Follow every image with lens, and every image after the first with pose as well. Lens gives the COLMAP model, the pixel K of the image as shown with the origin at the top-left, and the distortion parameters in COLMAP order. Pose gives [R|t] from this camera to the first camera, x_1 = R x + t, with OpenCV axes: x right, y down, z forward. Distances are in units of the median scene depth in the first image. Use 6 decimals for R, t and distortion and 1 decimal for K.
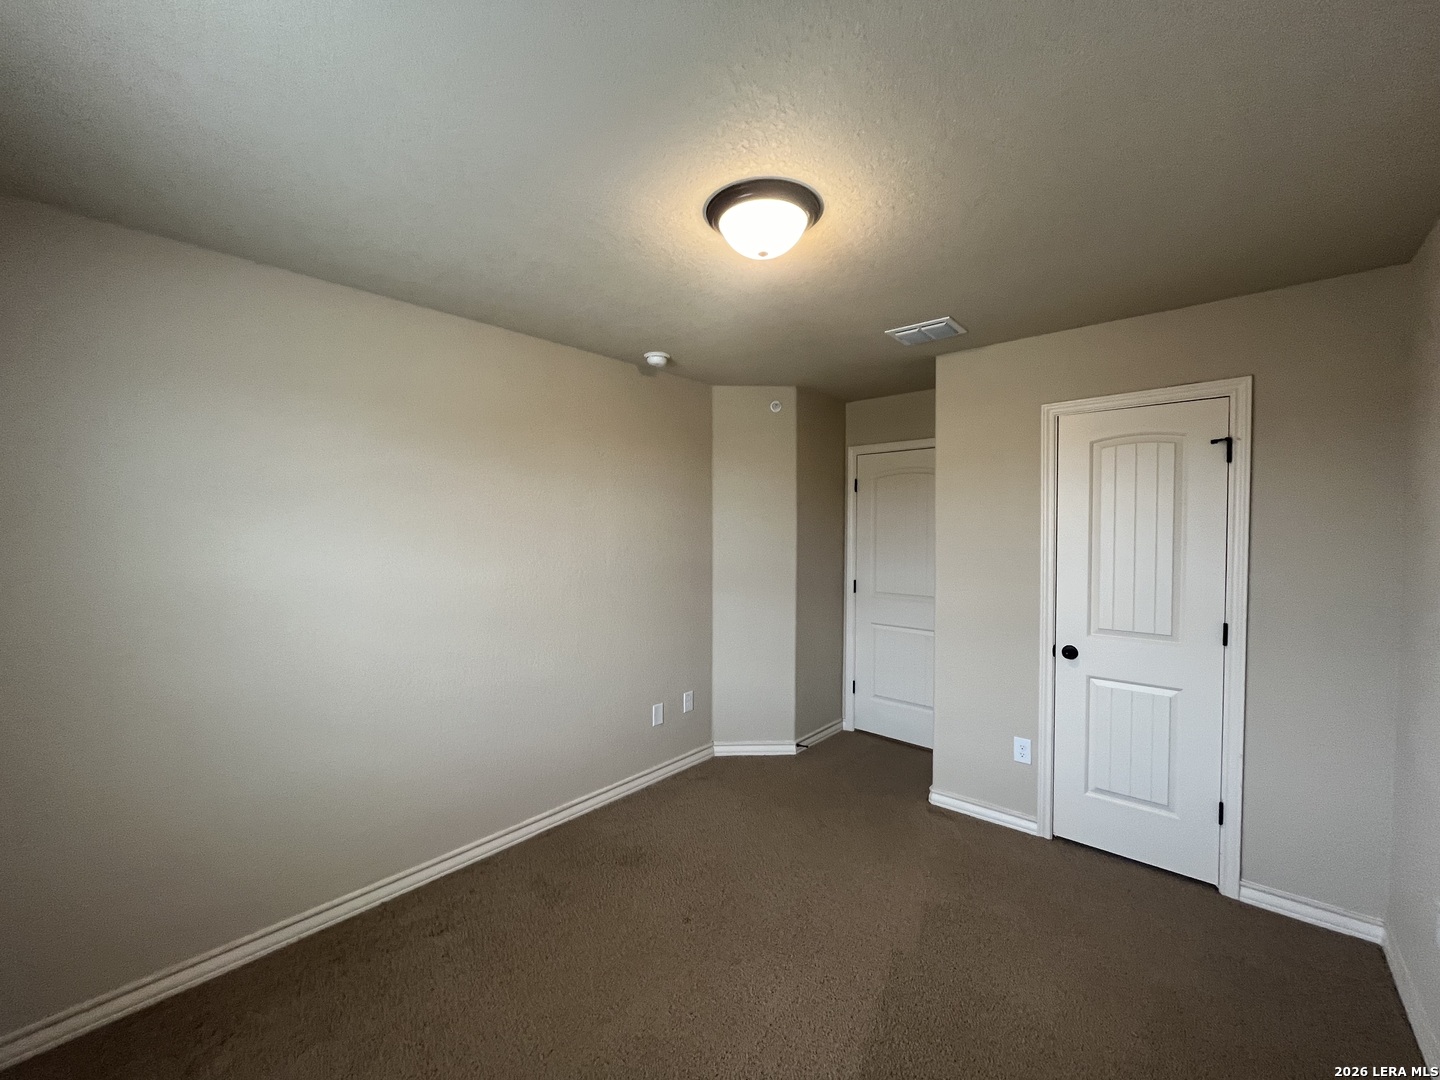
lens RADIAL K [[578.5, 0, 731.9], [0, 578.5, 542.6], [0, 0, 1]] dist [-0.001829, -0.000460]
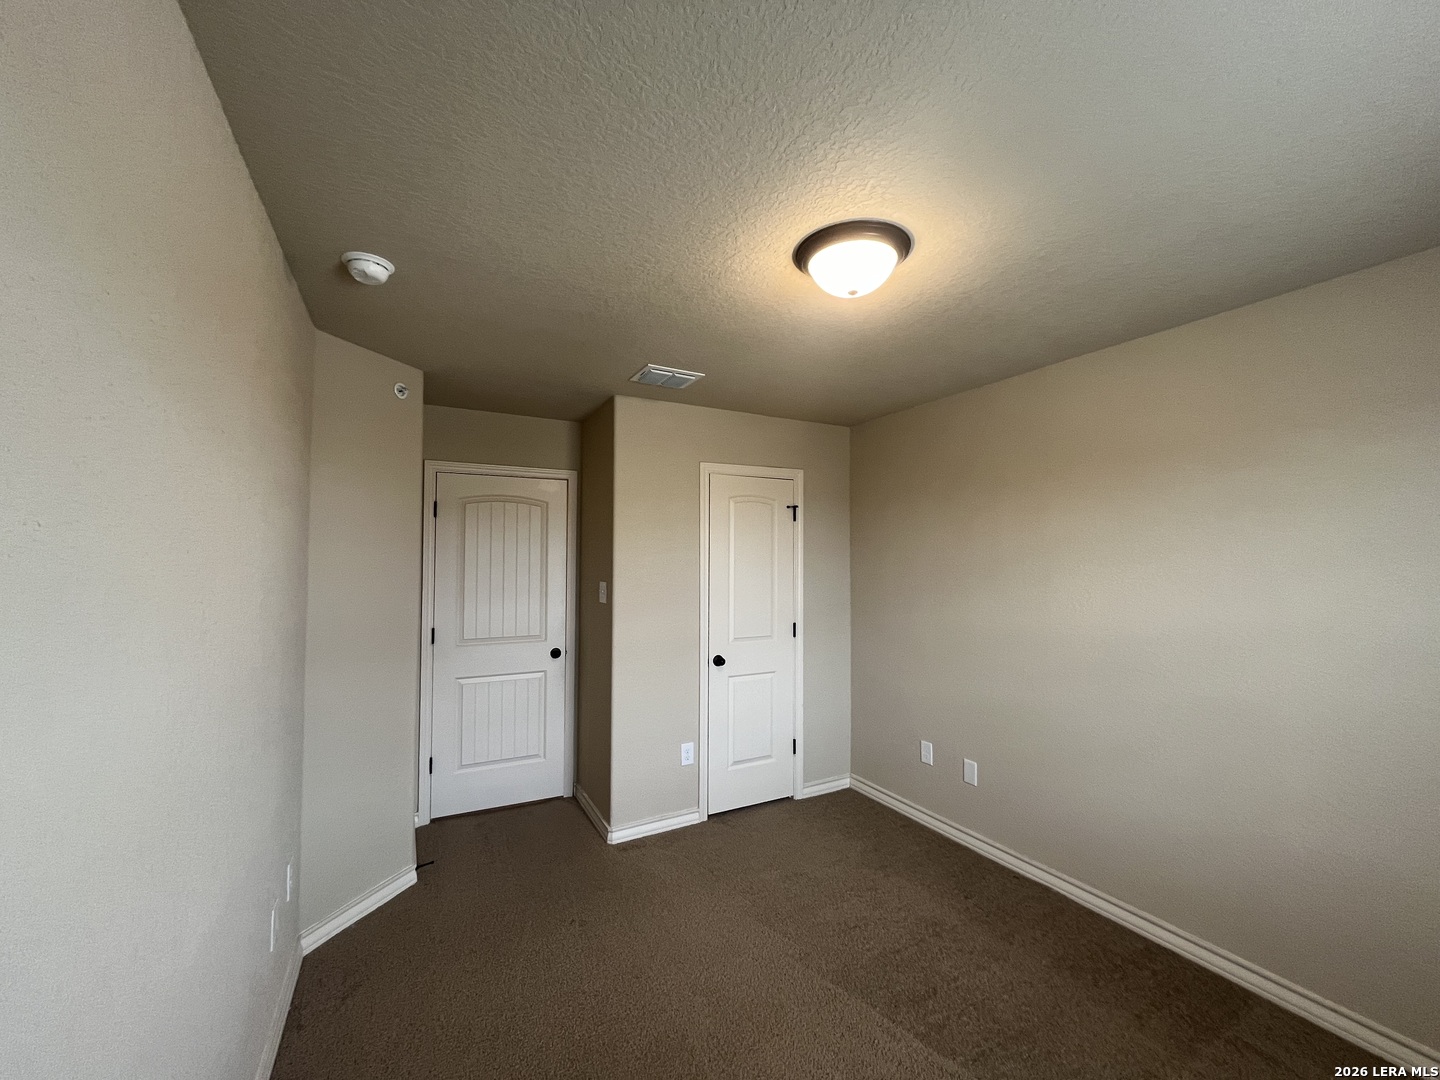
lens RADIAL K [[578.5, 0, 710.7], [0, 578.5, 540.0], [0, 0, 1]] dist [-0.001829, -0.000460]
pose [[0.362571, 0.036173, 0.931254, -0.601297], [0.024702, 0.998522, -0.048403, -0.012050], [-0.931629, 0.040554, 0.361142, 0.542712]]
